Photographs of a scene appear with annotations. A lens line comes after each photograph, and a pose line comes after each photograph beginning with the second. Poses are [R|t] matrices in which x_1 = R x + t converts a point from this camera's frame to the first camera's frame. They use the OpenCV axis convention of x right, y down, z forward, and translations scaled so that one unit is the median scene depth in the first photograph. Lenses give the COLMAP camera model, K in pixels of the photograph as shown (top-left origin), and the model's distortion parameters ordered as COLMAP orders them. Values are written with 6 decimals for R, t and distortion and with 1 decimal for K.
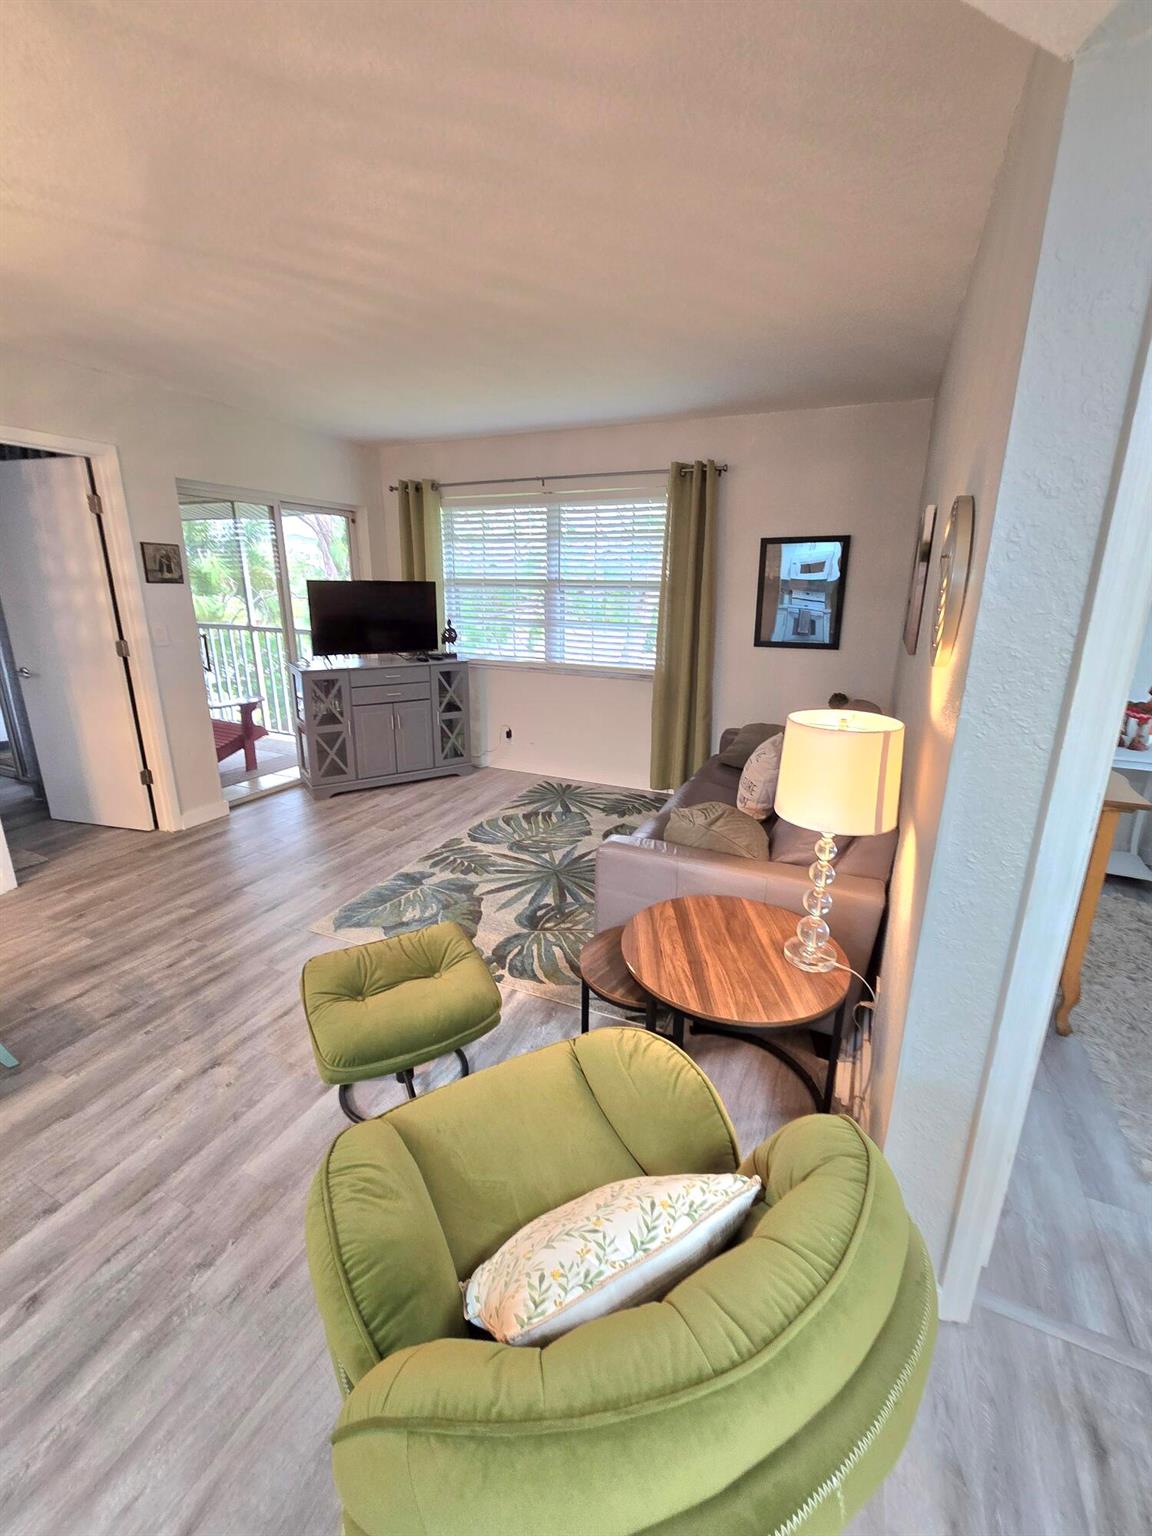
lens RADIAL K [[628.8, 0, 580.8], [0, 628.8, 767.1], [0, 0, 1]] dist [-0.003075, 0.002057]
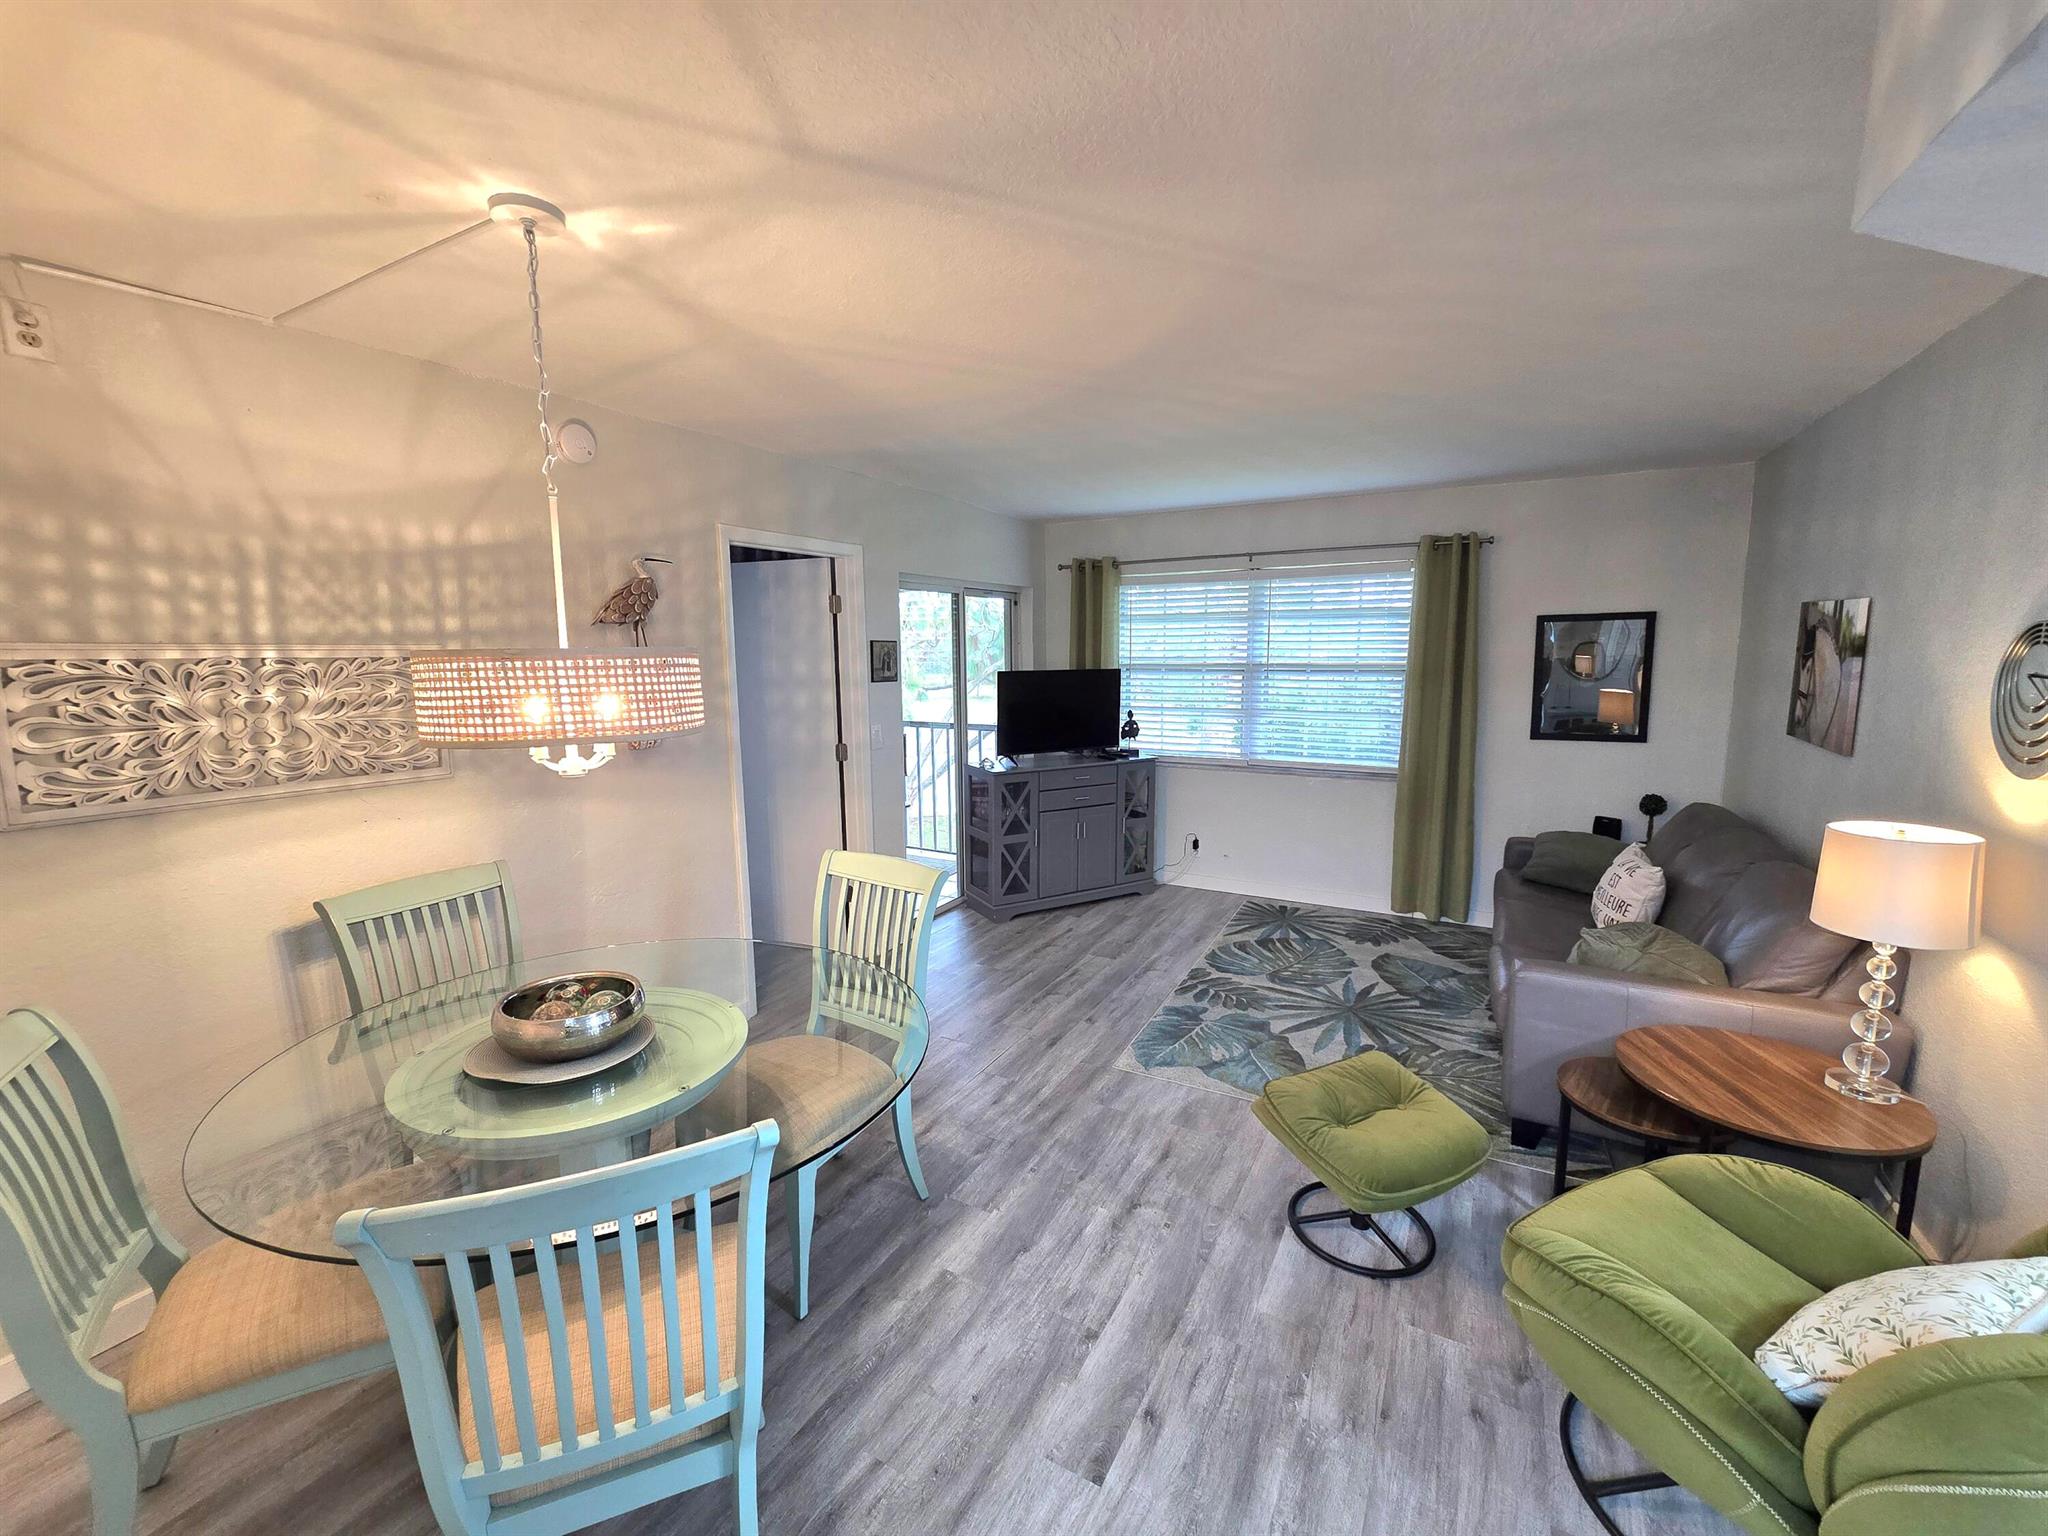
lens RADIAL K [[838.4, 0, 1016.4], [0, 838.4, 766.8], [0, 0, 1]] dist [-0.003075, 0.002057]
pose [[0.996234, -0.009909, -0.086139, -0.301643], [-0.002458, 0.989821, -0.142299, 0.005077], [0.086673, 0.141975, 0.986068, -0.151701]]
